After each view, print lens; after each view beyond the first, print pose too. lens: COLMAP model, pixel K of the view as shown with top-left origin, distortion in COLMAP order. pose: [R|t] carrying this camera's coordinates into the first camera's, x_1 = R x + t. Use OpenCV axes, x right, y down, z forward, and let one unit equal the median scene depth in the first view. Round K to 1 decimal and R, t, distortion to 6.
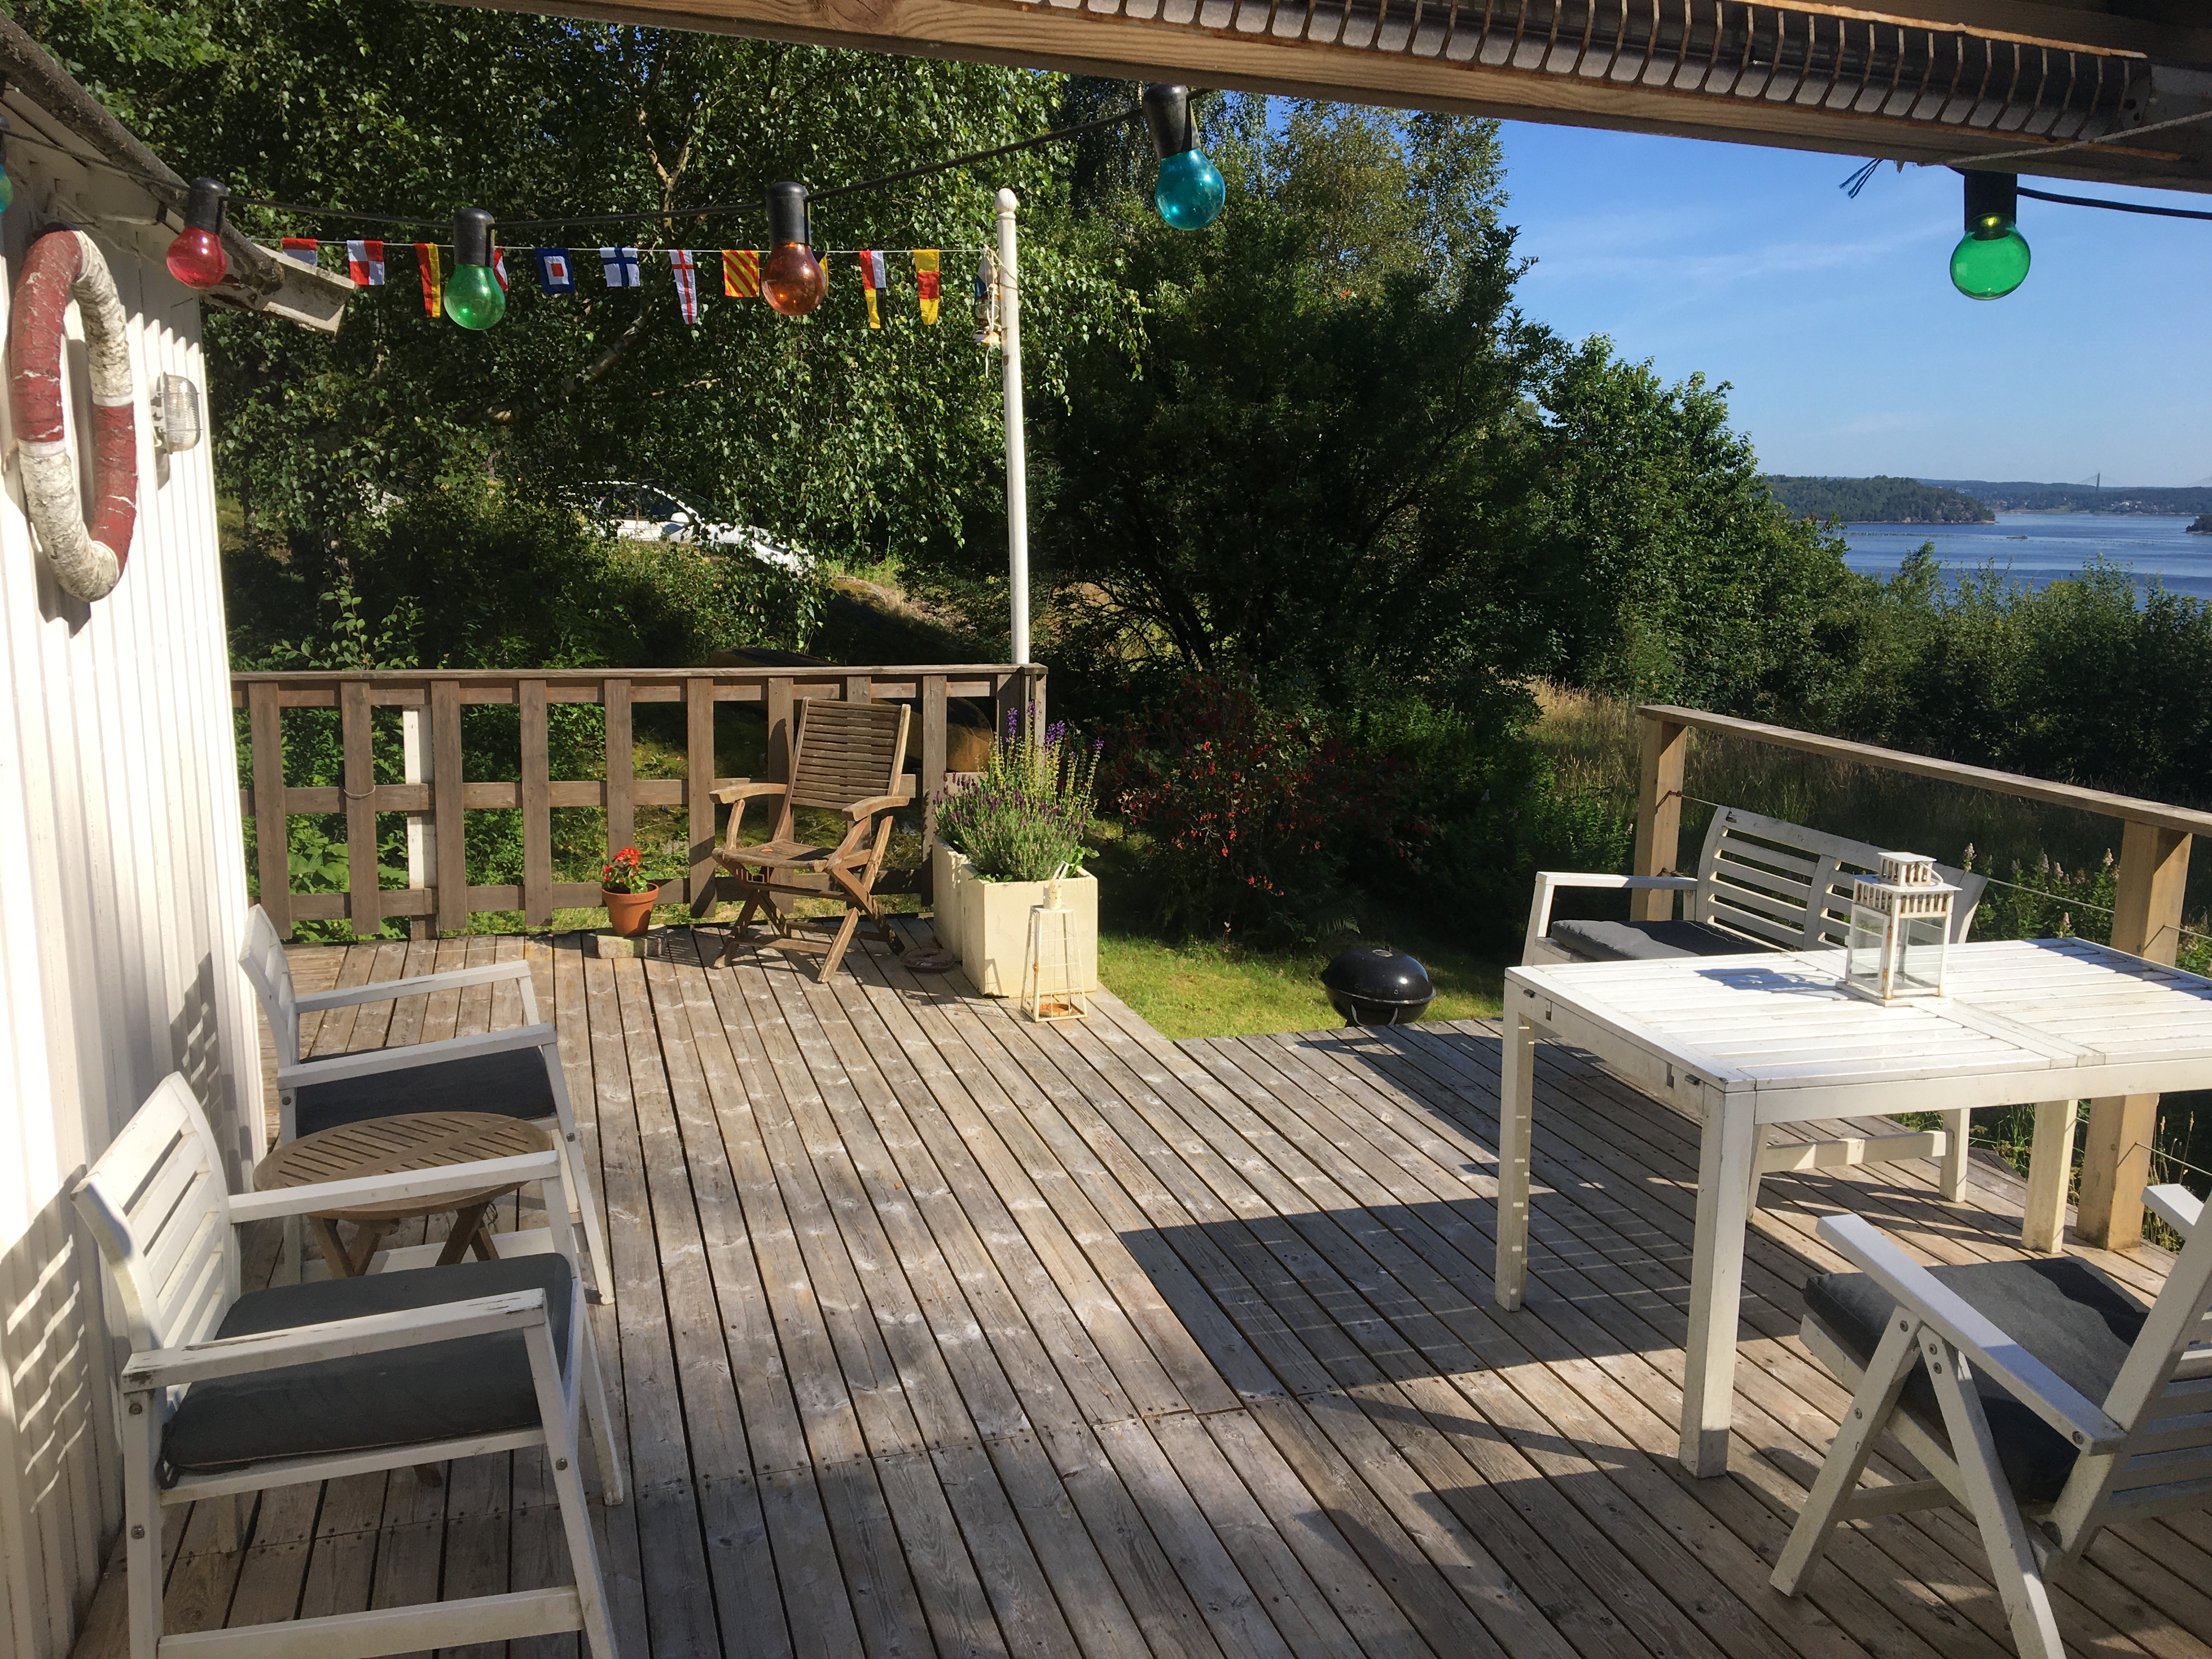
lens RADIAL K [[1901.0, 0, 1106.0], [0, 1901.0, 829.5], [0, 0, 1]] dist [0.110683, -0.154773]
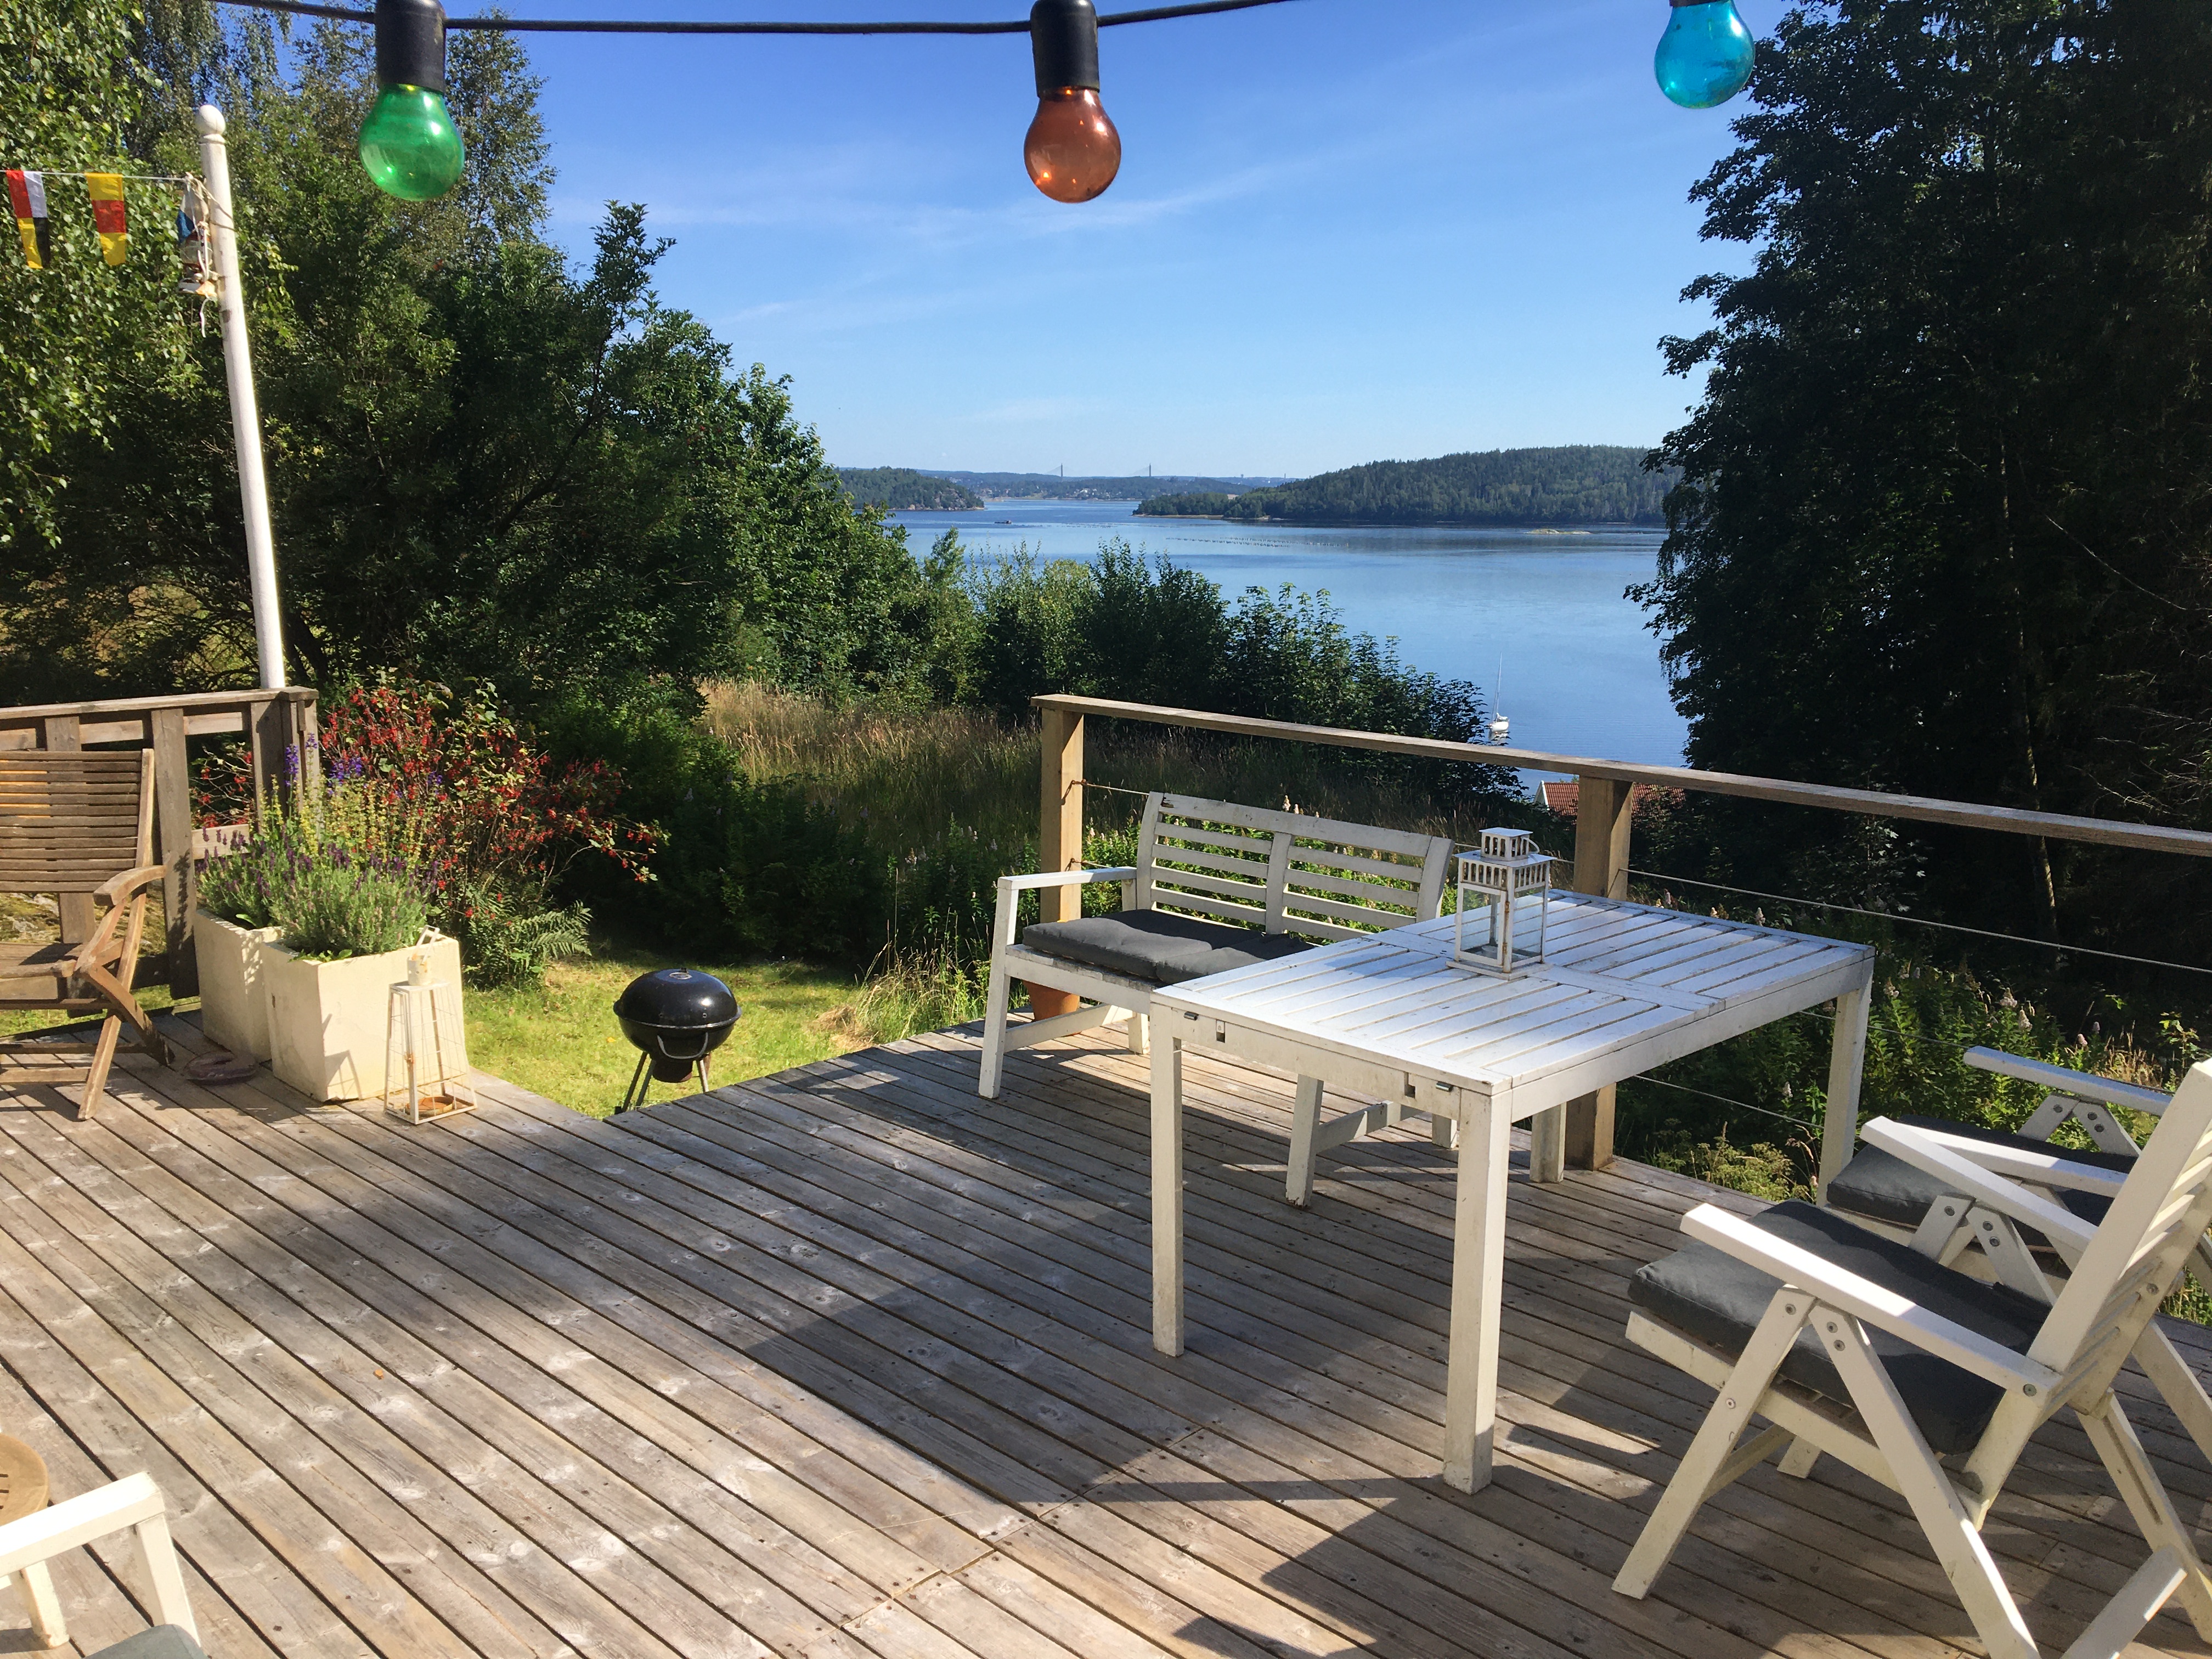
lens RADIAL K [[1869.1, 0, 1106.0], [0, 1869.1, 829.5], [0, 0, 1]] dist [0.055125, -0.076553]
pose [[0.870260, -0.095613, 0.483225, -0.135693], [0.091262, 0.995294, 0.032575, -0.021194], [-0.484065, 0.015751, 0.874890, 0.124719]]
